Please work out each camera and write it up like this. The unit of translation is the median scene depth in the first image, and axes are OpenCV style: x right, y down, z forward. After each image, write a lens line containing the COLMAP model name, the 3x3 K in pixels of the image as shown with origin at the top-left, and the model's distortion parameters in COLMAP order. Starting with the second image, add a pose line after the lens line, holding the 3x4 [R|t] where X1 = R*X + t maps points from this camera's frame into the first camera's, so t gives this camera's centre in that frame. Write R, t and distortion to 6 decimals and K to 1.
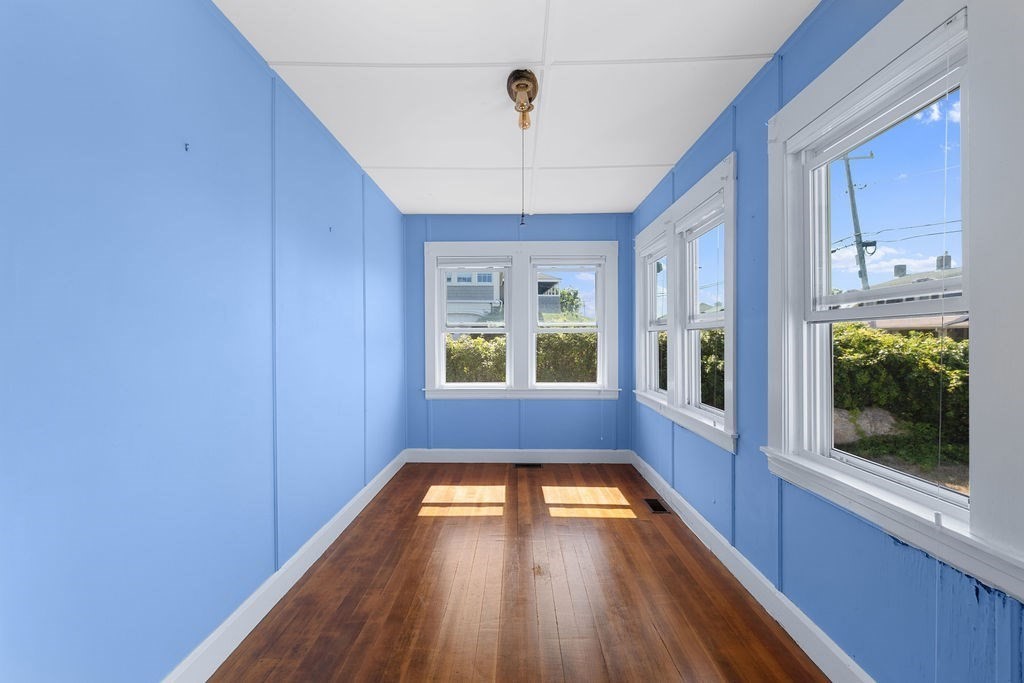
lens RADIAL K [[444.7, 0, 509.9], [0, 444.7, 341.3], [0, 0, 1]] dist [0.002576, -0.000281]
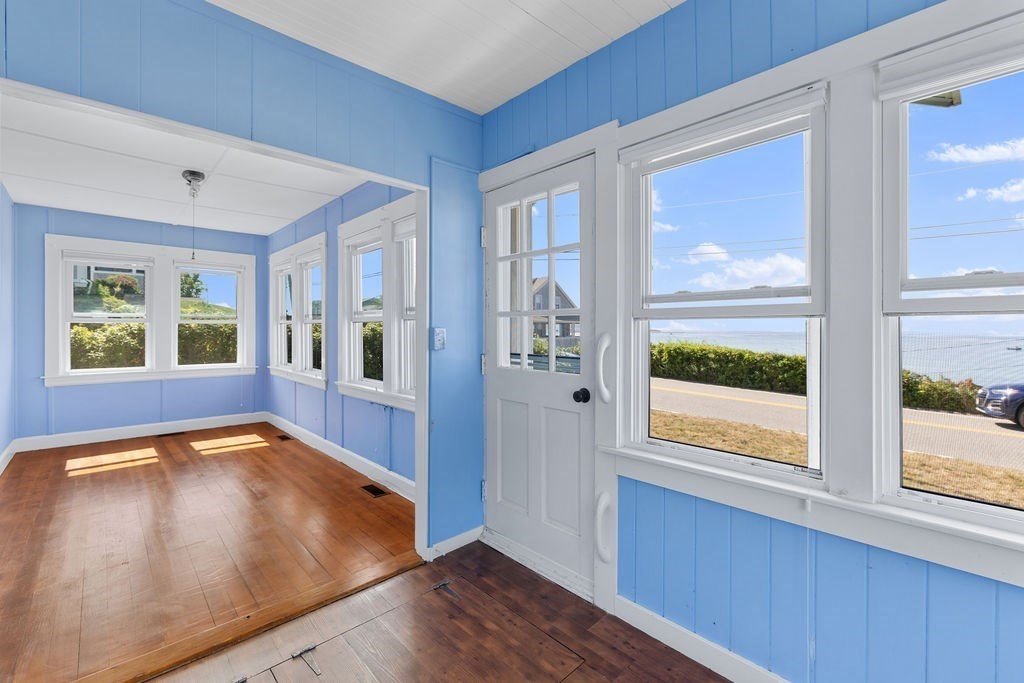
lens RADIAL K [[444.7, 0, 509.9], [0, 444.7, 333.7], [0, 0, 1]] dist [0.002576, -0.000281]
pose [[0.720567, -0.000921, 0.693385, -0.134382], [-0.002433, 0.999990, 0.003856, 0.001483], [-0.693382, -0.004465, 0.720557, -0.497510]]
